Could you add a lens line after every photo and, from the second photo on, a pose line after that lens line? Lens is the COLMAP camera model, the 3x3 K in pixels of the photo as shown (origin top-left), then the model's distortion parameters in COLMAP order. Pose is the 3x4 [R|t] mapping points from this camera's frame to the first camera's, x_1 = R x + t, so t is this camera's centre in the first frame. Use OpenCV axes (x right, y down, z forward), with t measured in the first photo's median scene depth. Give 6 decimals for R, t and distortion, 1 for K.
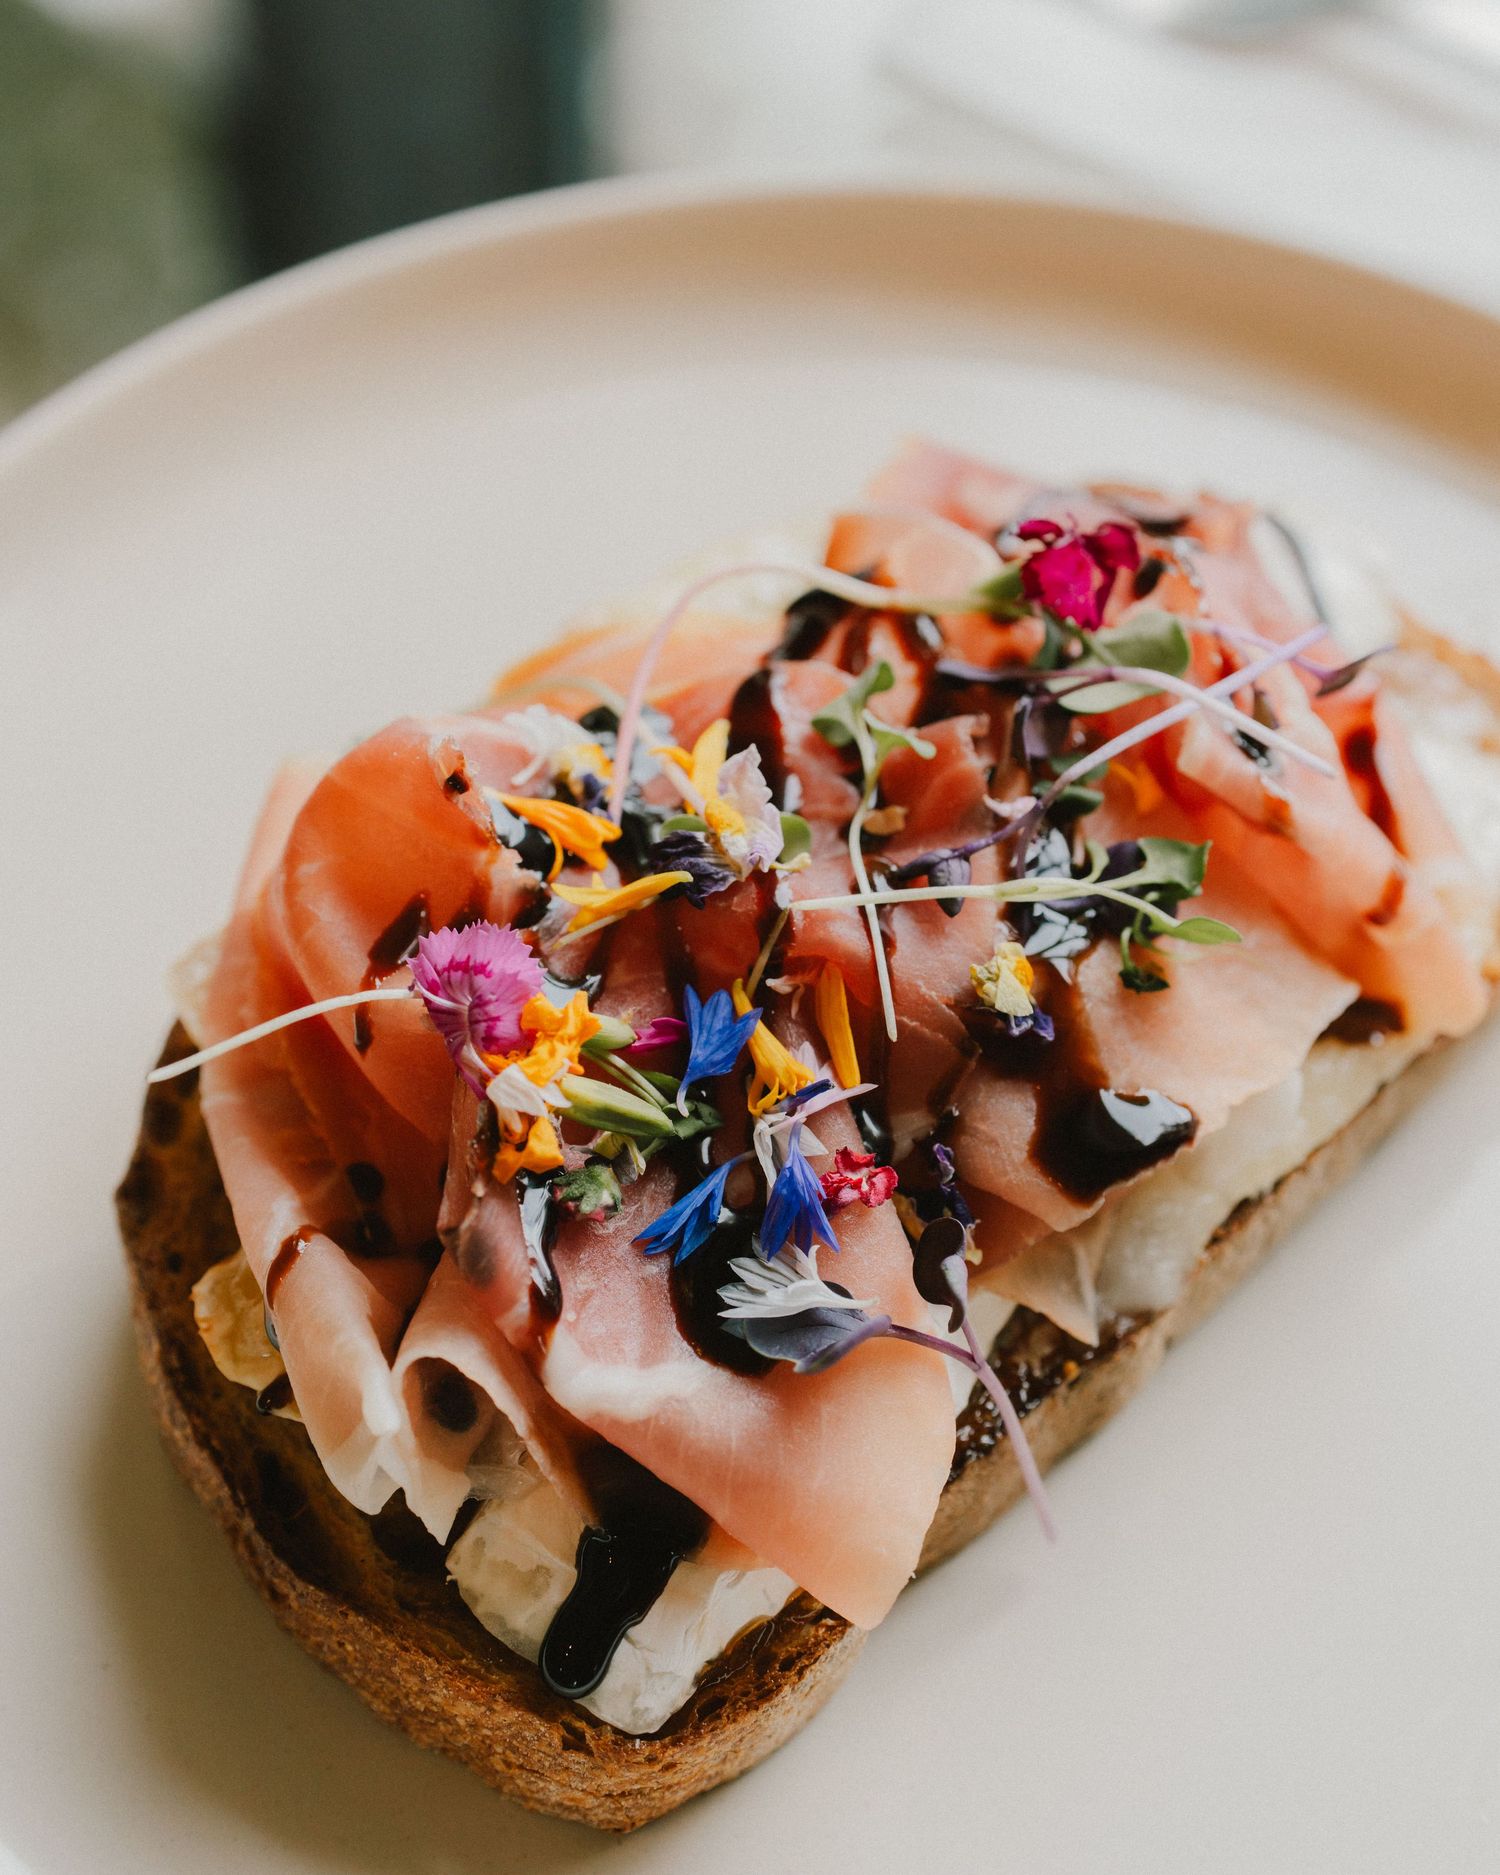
lens RADIAL K [[3673.7, 0, 758.7], [0, 3673.7, 948.4], [0, 0, 1]] dist [0.012617, 0.000000]
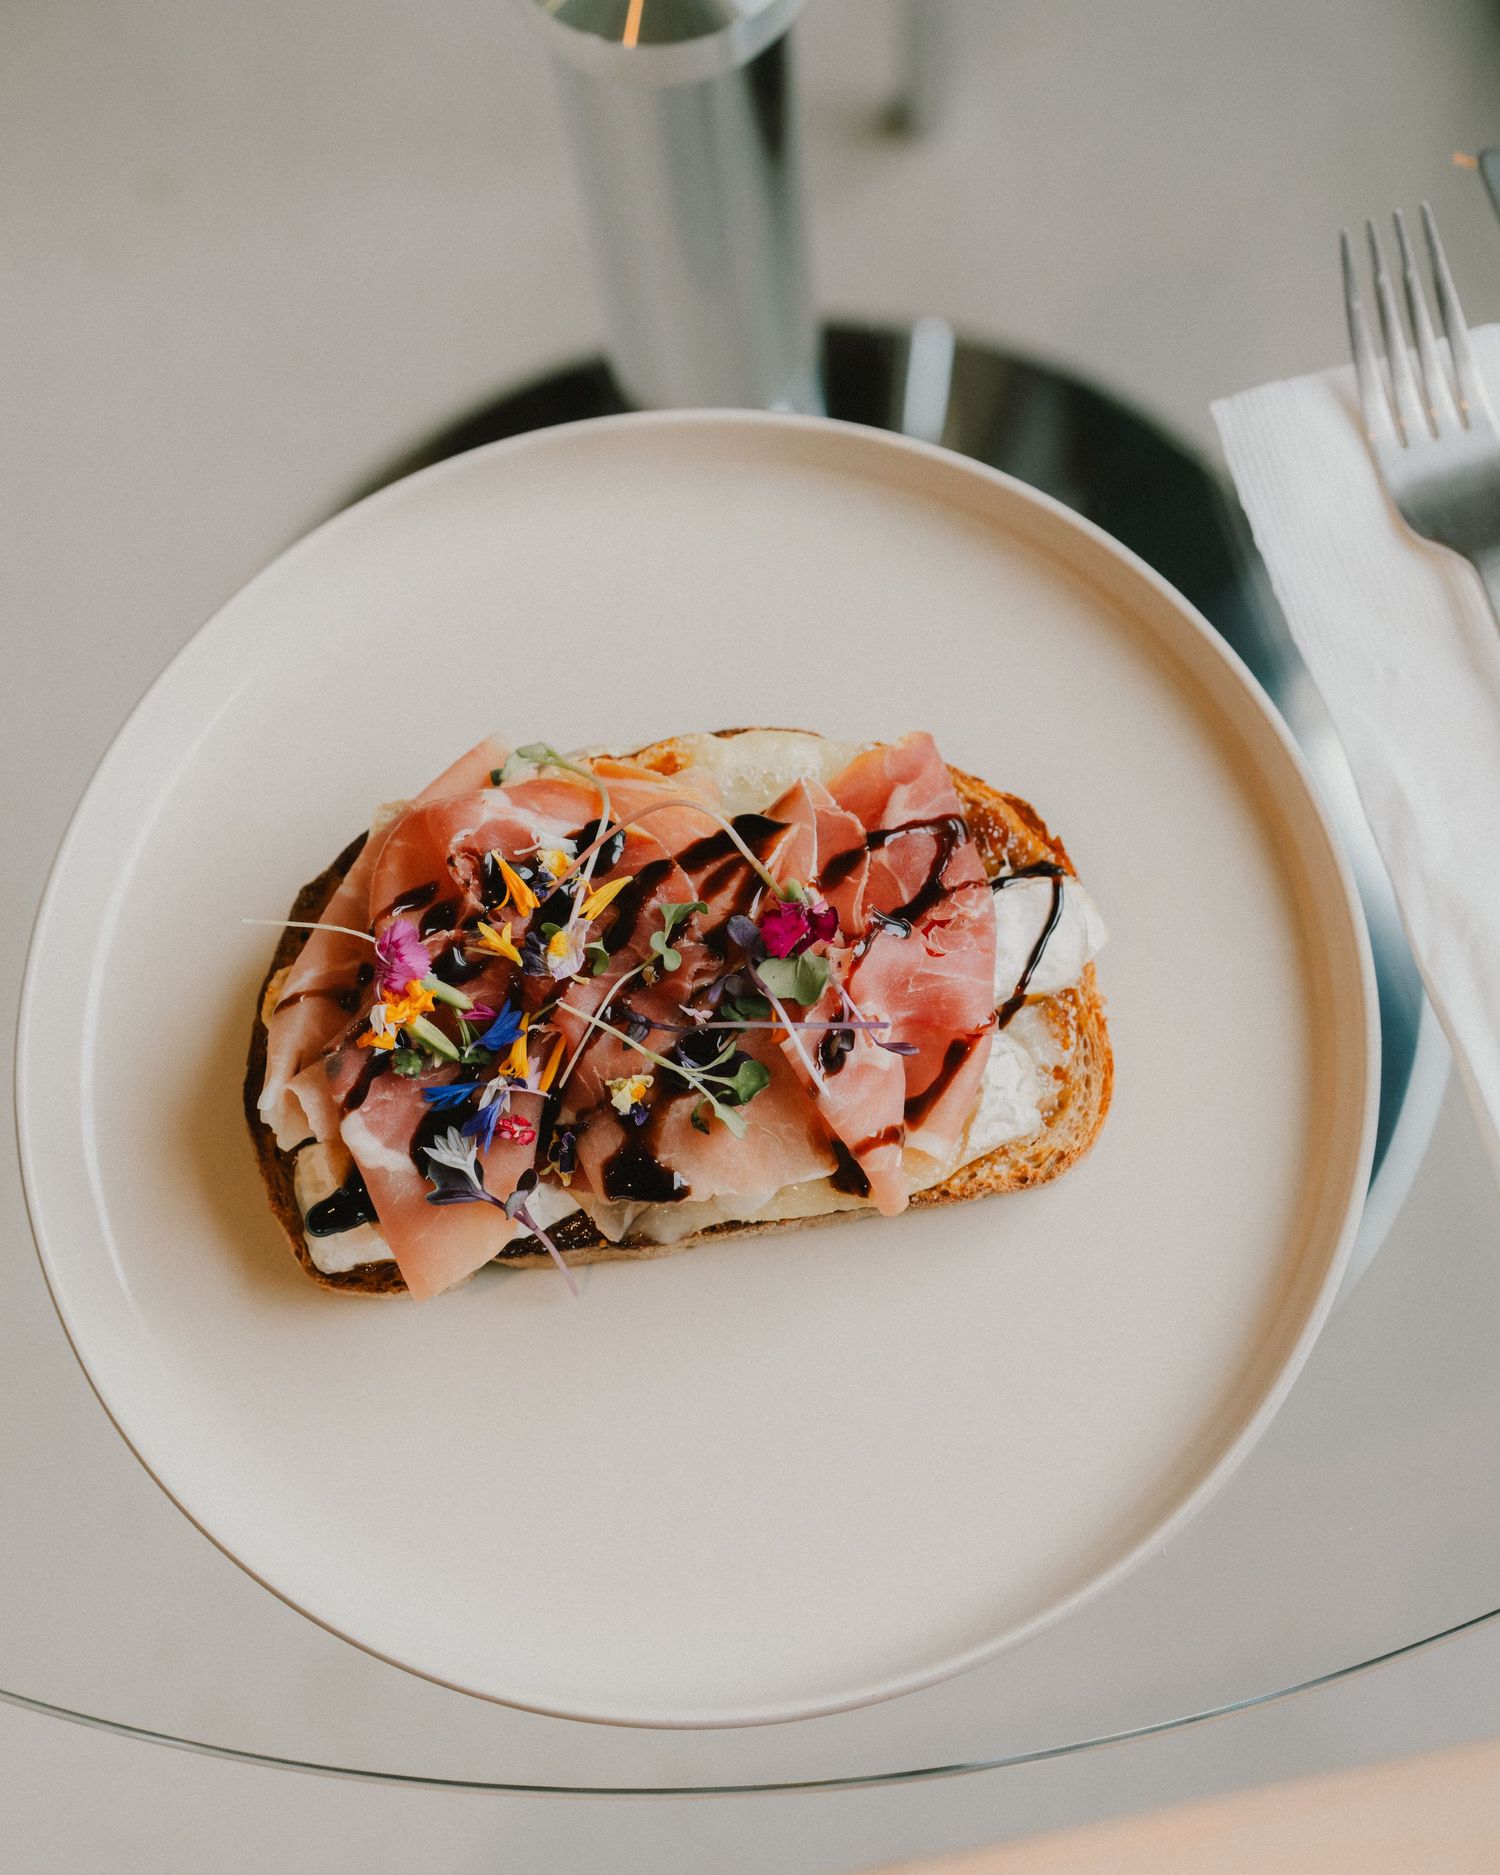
lens RADIAL K [[3584.3, 0, 743.3], [0, 3584.3, 941.3], [0, 0, 1]] dist [-0.019192, 0.000000]
pose [[0.781159, 0.573040, -0.247823, 0.556298], [-0.434355, 0.783944, 0.443585, -0.953678], [0.448471, -0.238867, 0.861287, -0.642127]]
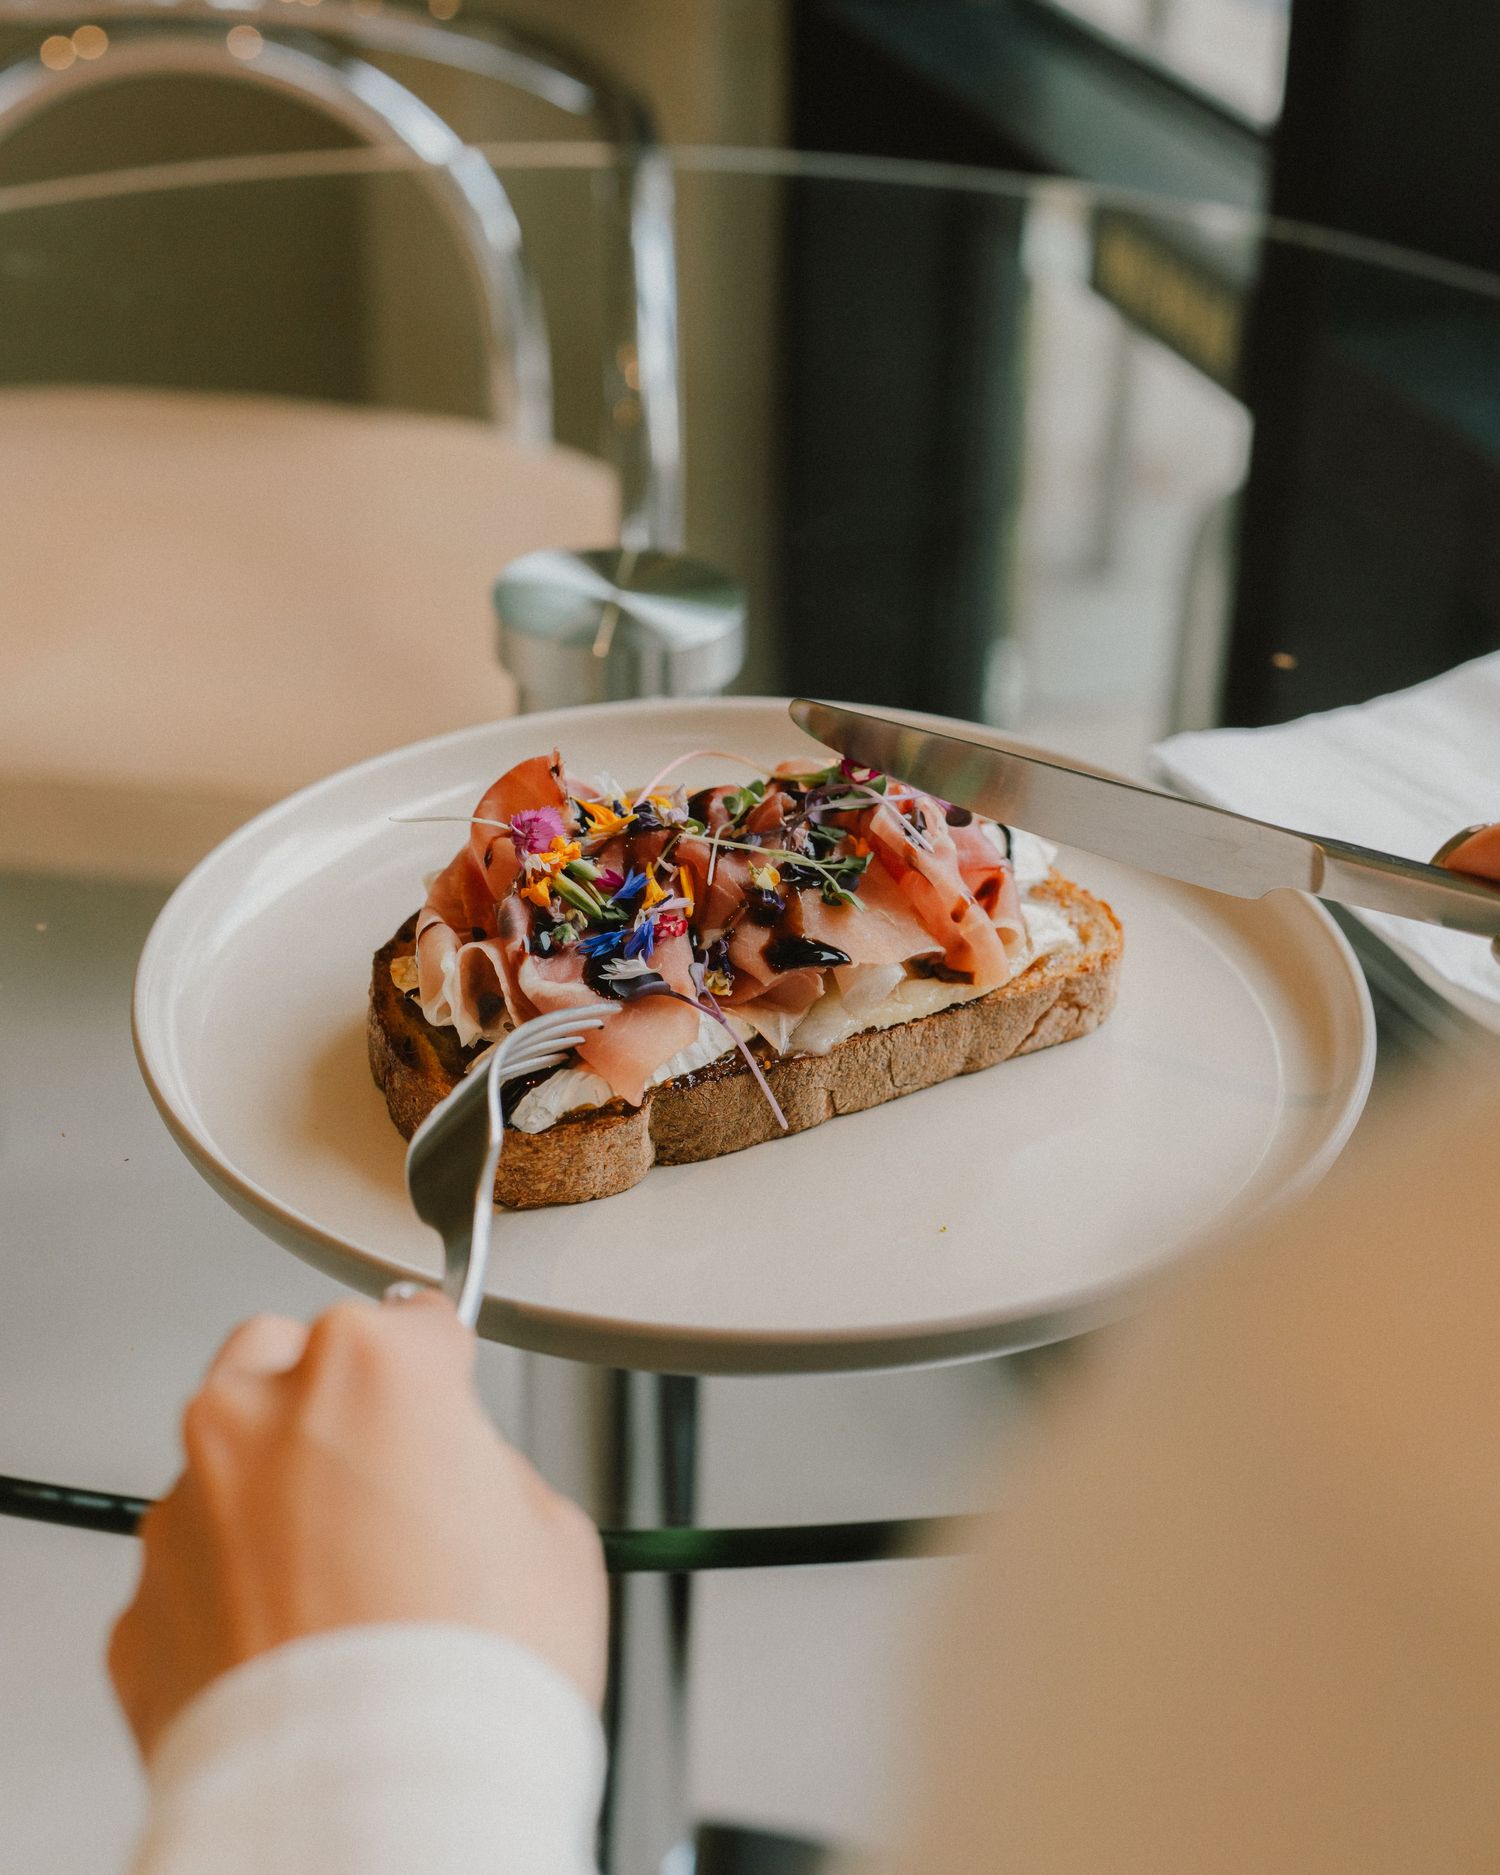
lens RADIAL K [[3584.3, 0, 757.4], [0, 3584.3, 935.3], [0, 0, 1]] dist [-0.019192, 0.000000]
pose [[0.966574, 0.142243, -0.213313, 0.540484], [-0.212417, 0.910190, -0.355573, 0.829958], [0.143578, 0.388999, 0.909981, -1.001493]]
